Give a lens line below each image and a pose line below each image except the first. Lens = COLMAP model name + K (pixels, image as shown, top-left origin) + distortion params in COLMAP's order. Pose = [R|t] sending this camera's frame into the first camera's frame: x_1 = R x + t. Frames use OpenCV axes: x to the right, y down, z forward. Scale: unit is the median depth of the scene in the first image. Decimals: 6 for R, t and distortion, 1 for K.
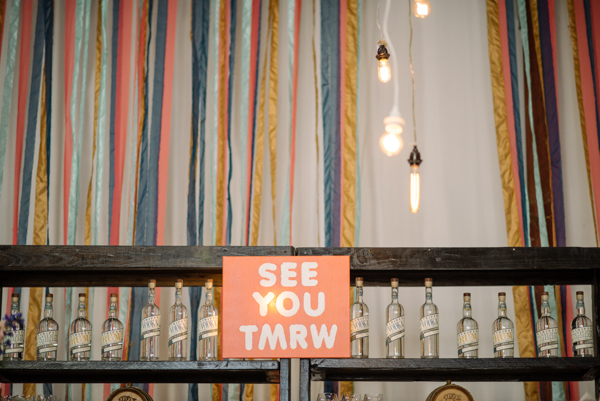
lens RADIAL K [[1456.2, 0, 299.0], [0, 1456.2, 198.2], [0, 0, 1]] dist [-0.115802, 0.000000]
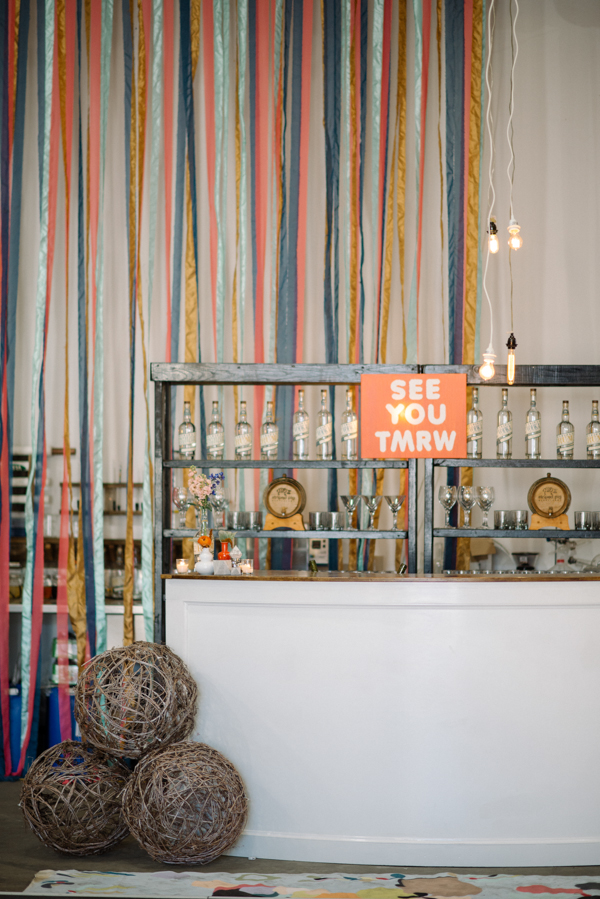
lens RADIAL K [[2181.9, 0, 300.1], [0, 2181.9, 451.5], [0, 0, 1]] dist [-0.115802, 0.000000]
pose [[0.998140, 0.001518, -0.060948, 0.006081], [0.013158, 0.970763, 0.239678, -0.270043], [0.059530, -0.240035, 0.968937, -0.624684]]
